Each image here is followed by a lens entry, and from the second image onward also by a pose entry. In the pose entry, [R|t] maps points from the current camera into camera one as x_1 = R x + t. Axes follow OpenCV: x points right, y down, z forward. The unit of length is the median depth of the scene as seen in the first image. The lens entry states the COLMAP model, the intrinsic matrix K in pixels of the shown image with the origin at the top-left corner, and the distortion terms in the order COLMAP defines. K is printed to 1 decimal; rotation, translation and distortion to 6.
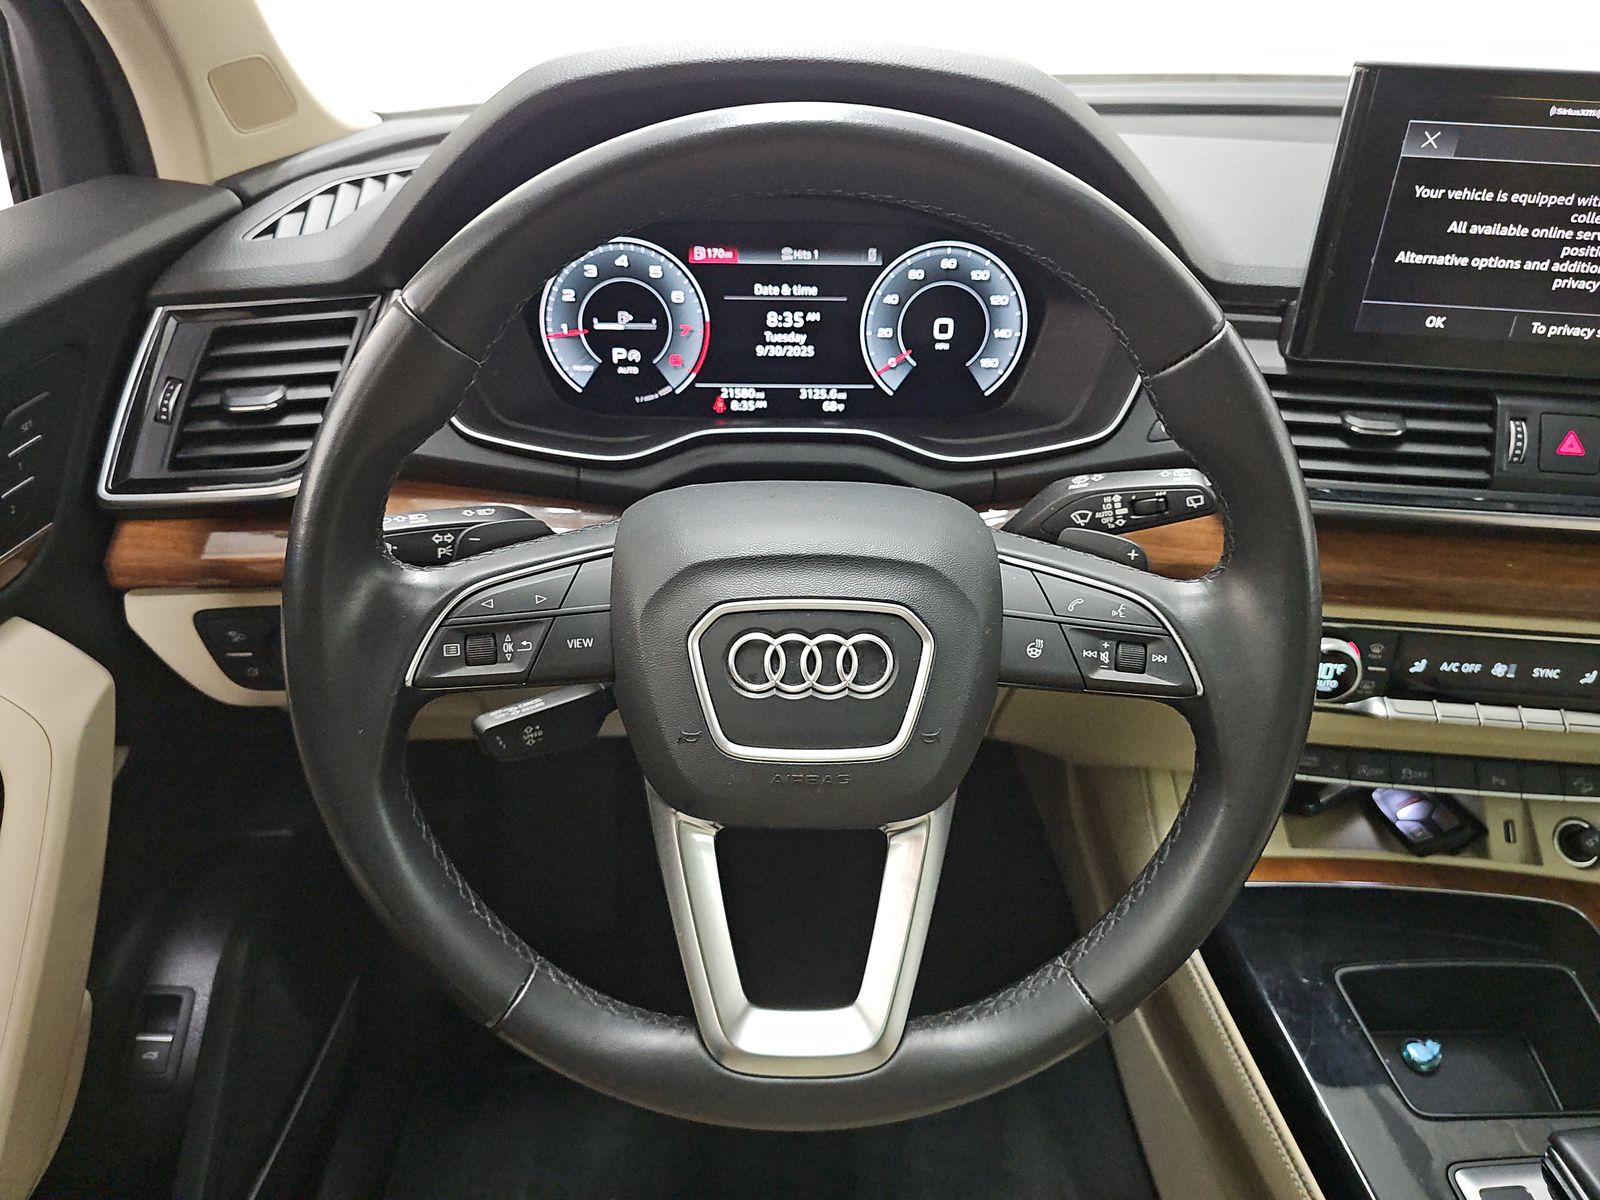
lens RADIAL K [[1090.7, 0, 800.0], [0, 1090.7, 600.0], [0, 0, 1]] dist [0.066743, -0.060038]
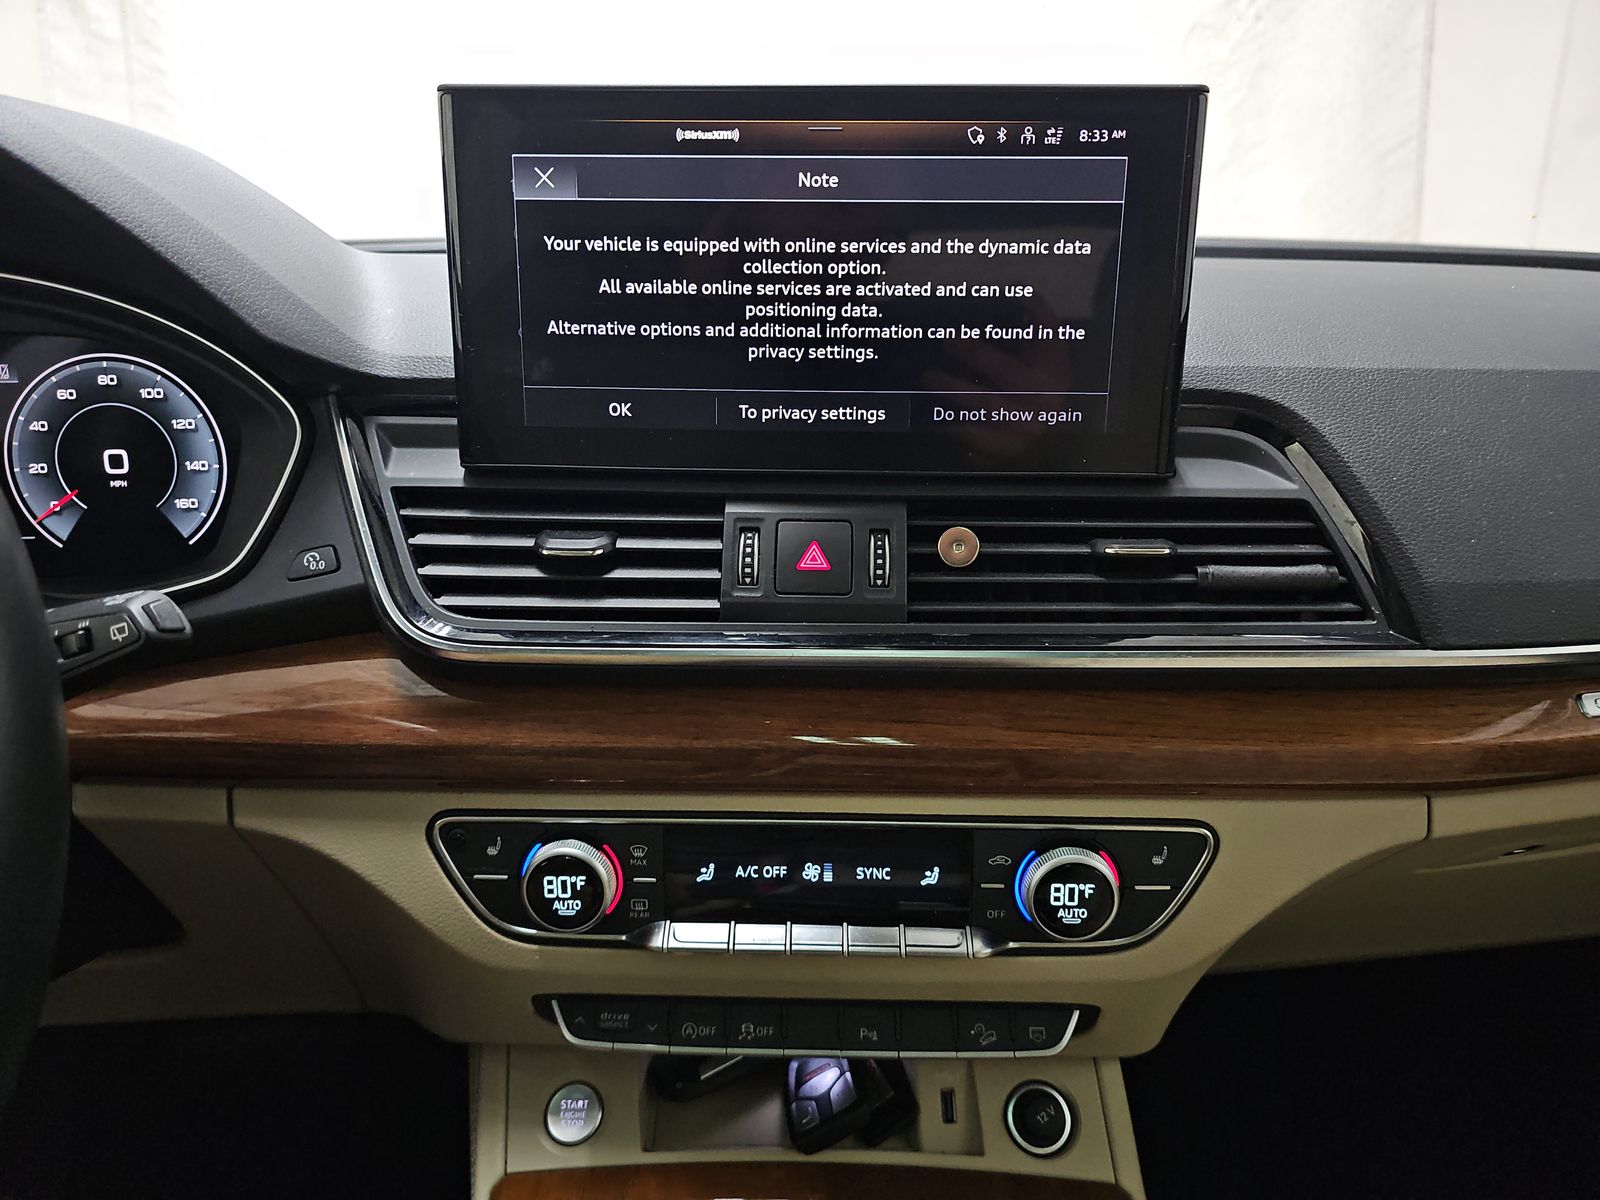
lens RADIAL K [[1038.8, 0, 824.5], [0, 1038.8, 620.7], [0, 0, 1]] dist [0.055995, -0.037281]
pose [[0.998674, -0.042118, 0.029615, 0.609890], [0.047665, 0.973780, -0.222444, 0.053285], [-0.019469, 0.223561, 0.974495, 0.288033]]
